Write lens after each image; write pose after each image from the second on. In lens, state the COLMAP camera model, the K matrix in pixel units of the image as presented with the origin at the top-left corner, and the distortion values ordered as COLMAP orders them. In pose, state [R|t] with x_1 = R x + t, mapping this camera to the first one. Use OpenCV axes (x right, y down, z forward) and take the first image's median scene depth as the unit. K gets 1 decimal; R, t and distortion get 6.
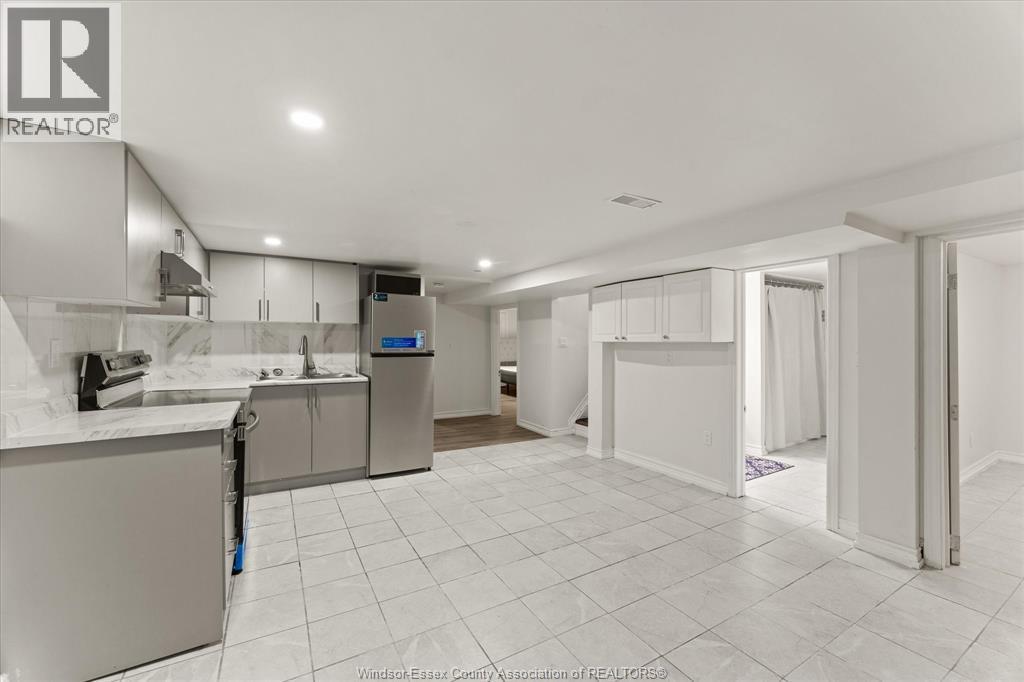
lens RADIAL K [[409.1, 0, 518.1], [0, 409.1, 337.7], [0, 0, 1]] dist [0.001304, 0.000204]
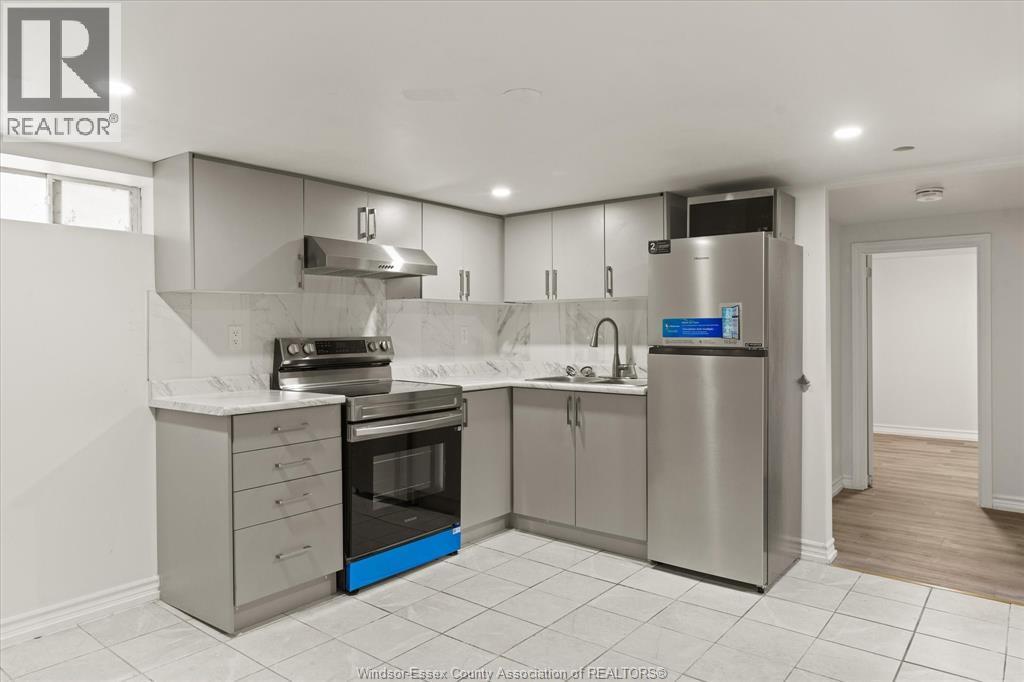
lens RADIAL K [[679.7, 0, 512.5], [0, 679.7, 328.1], [0, 0, 1]] dist [-0.002891, -0.001861]
pose [[0.363329, -0.007338, -0.931632, 0.479374], [0.012122, 0.999922, -0.003148, 0.013347], [0.931582, -0.010149, 0.363389, 0.496238]]
